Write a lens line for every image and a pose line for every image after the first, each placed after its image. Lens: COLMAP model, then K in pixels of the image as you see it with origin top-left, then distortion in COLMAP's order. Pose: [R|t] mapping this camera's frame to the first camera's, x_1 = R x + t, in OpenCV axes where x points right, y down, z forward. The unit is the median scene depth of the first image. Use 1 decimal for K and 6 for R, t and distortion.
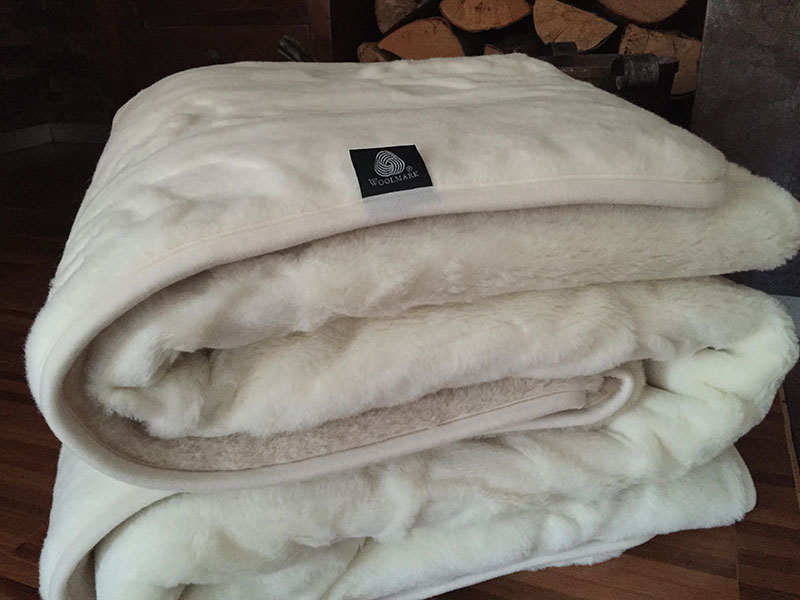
lens RADIAL K [[675.3, 0, 400.0], [0, 675.3, 300.0], [0, 0, 1]] dist [0.009051, -0.005378]
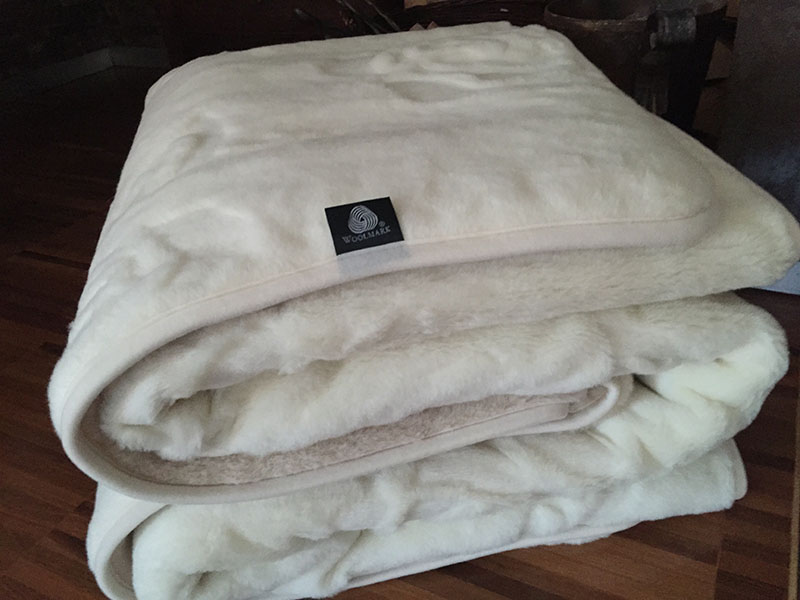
lens RADIAL K [[675.3, 0, 400.0], [0, 675.3, 300.0], [0, 0, 1]] dist [0.009051, -0.005378]
pose [[0.995332, 0.004635, -0.096403, 0.127318], [0.009445, 0.989374, 0.145085, -0.202579], [0.096051, -0.145318, 0.984712, -0.048554]]
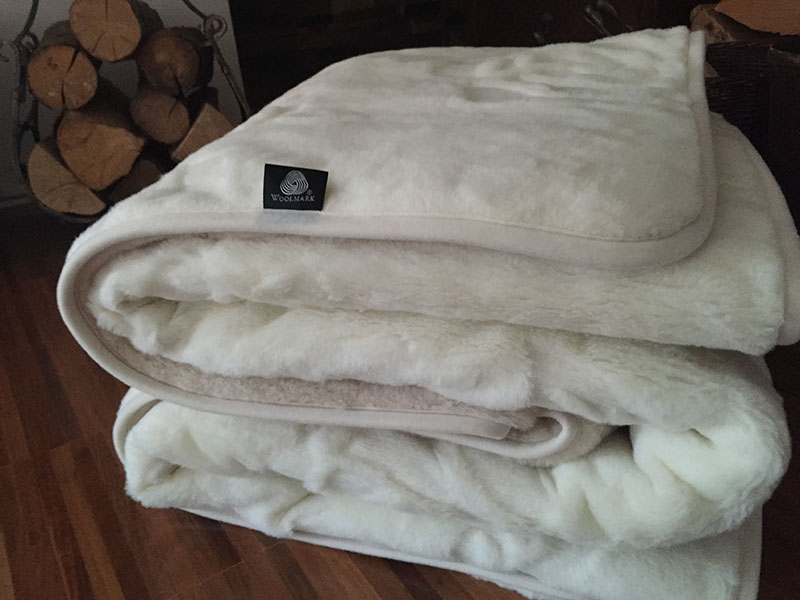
lens RADIAL K [[667.2, 0, 400.0], [0, 667.2, 300.0], [0, 0, 1]] dist [0.016166, 0.000877]
pose [[0.823081, 0.227472, -0.520379, 0.693234], [-0.184211, 0.973674, 0.134254, -0.163509], [0.537219, -0.014642, 0.843316, 0.110094]]
